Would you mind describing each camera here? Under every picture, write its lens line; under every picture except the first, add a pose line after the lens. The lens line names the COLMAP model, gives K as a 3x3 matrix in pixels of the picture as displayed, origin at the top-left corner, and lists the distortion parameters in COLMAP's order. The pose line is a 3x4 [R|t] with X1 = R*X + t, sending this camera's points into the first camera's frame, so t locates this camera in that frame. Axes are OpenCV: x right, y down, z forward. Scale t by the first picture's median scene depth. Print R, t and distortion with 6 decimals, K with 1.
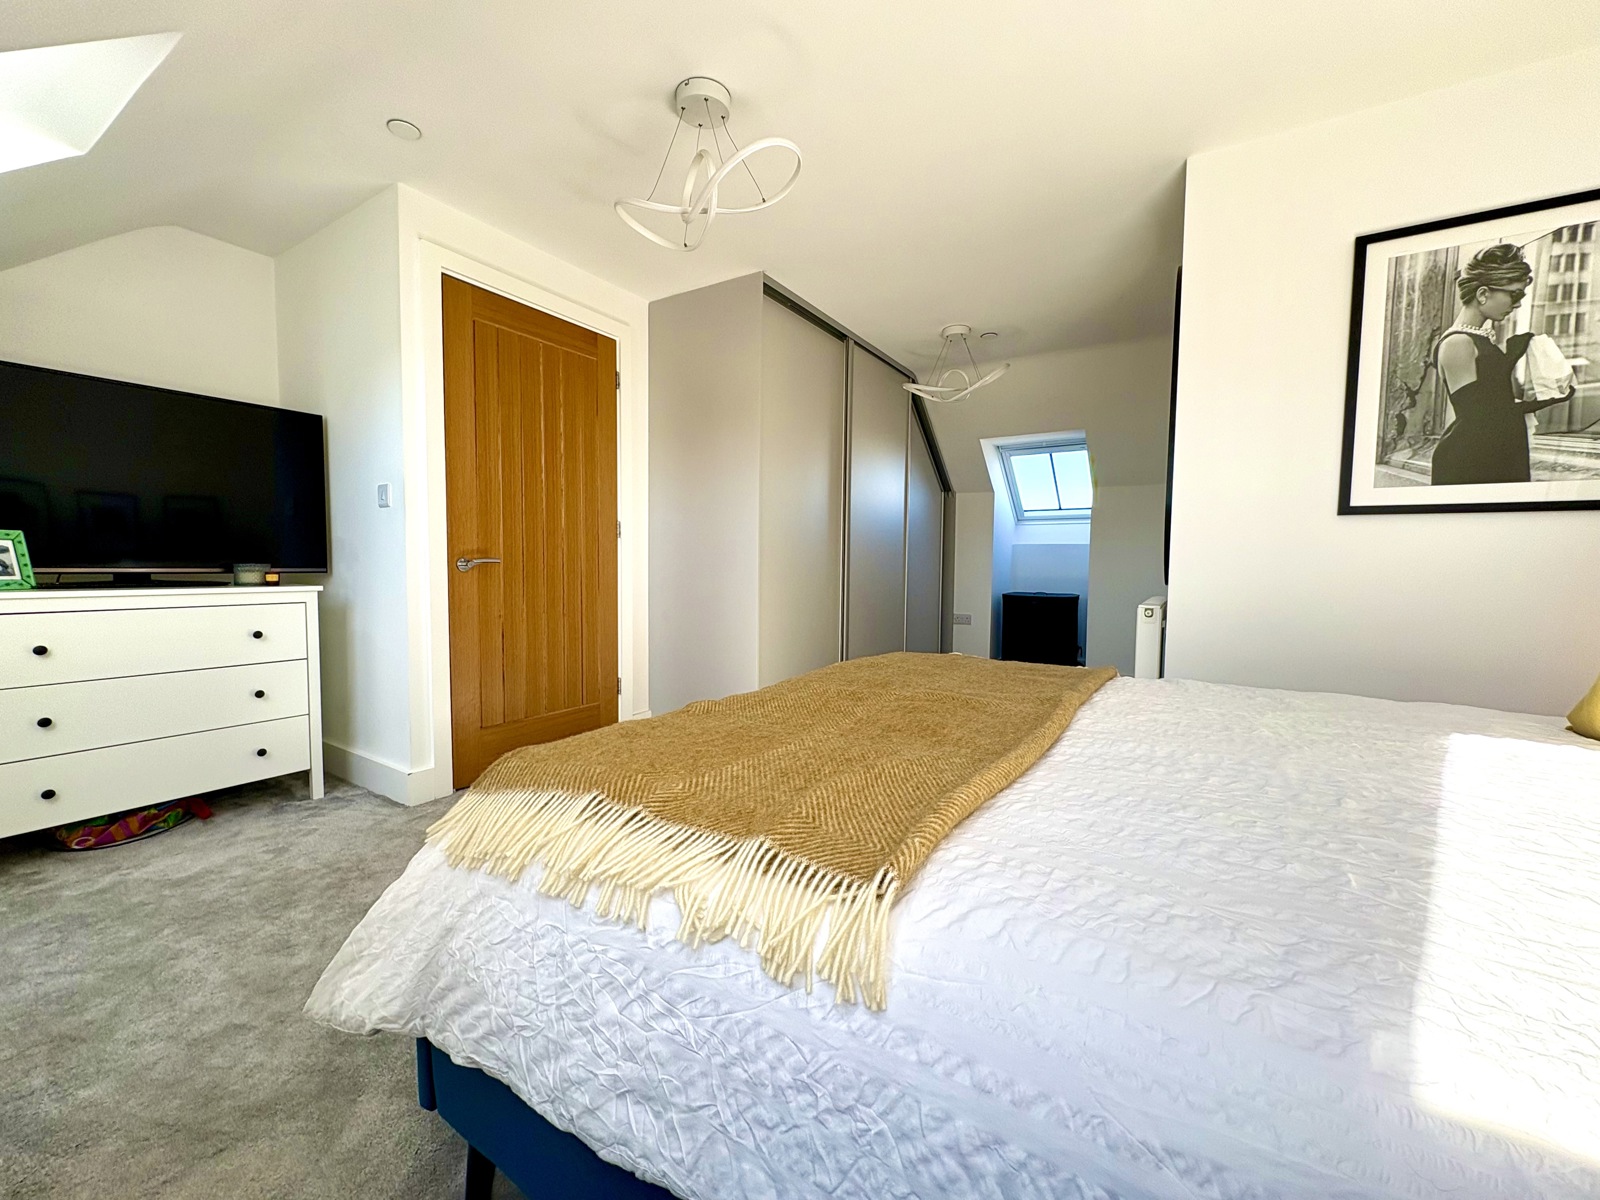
lens RADIAL K [[636.3, 0, 798.8], [0, 636.3, 598.4], [0, 0, 1]] dist [-0.000288, 0.000268]
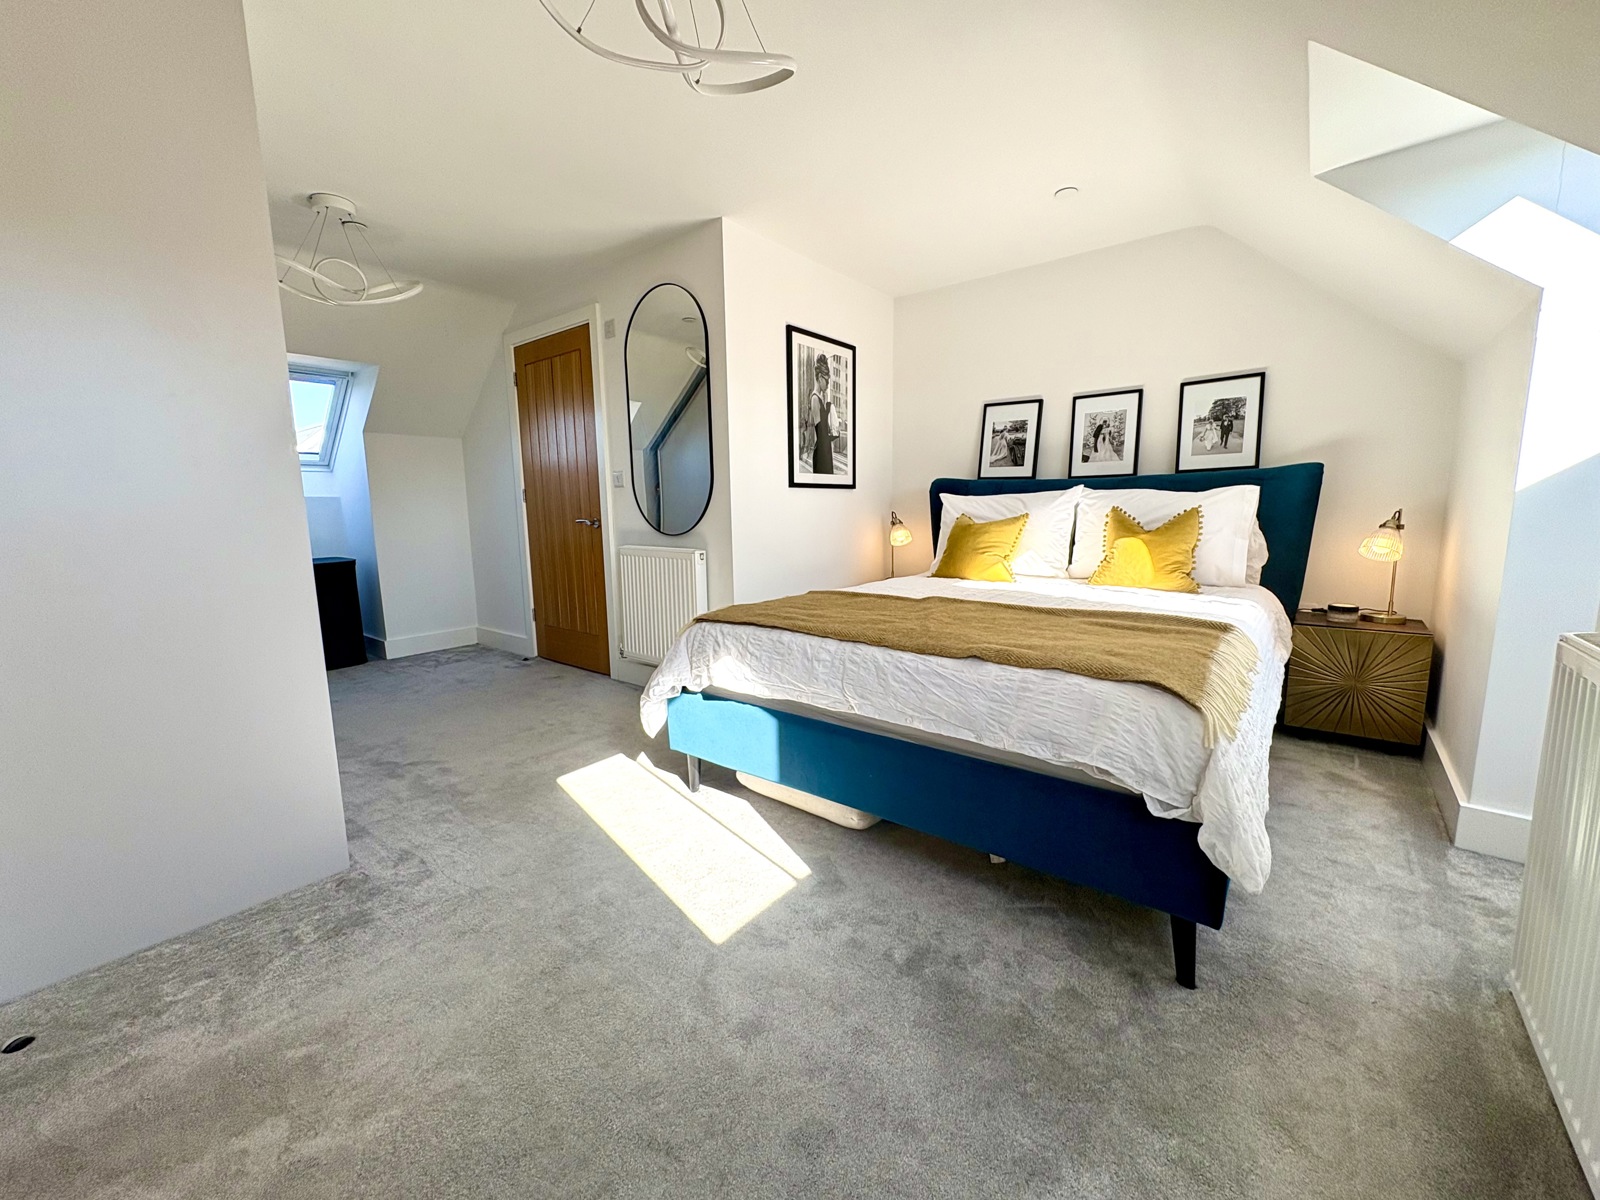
lens RADIAL K [[636.3, 0, 798.8], [0, 636.3, 598.4], [0, 0, 1]] dist [-0.000288, 0.000268]
pose [[0.118089, -0.155295, 0.980785, -0.978217], [0.076860, 0.986162, 0.146892, -0.094394], [-0.990024, 0.058037, 0.128391, 0.847036]]
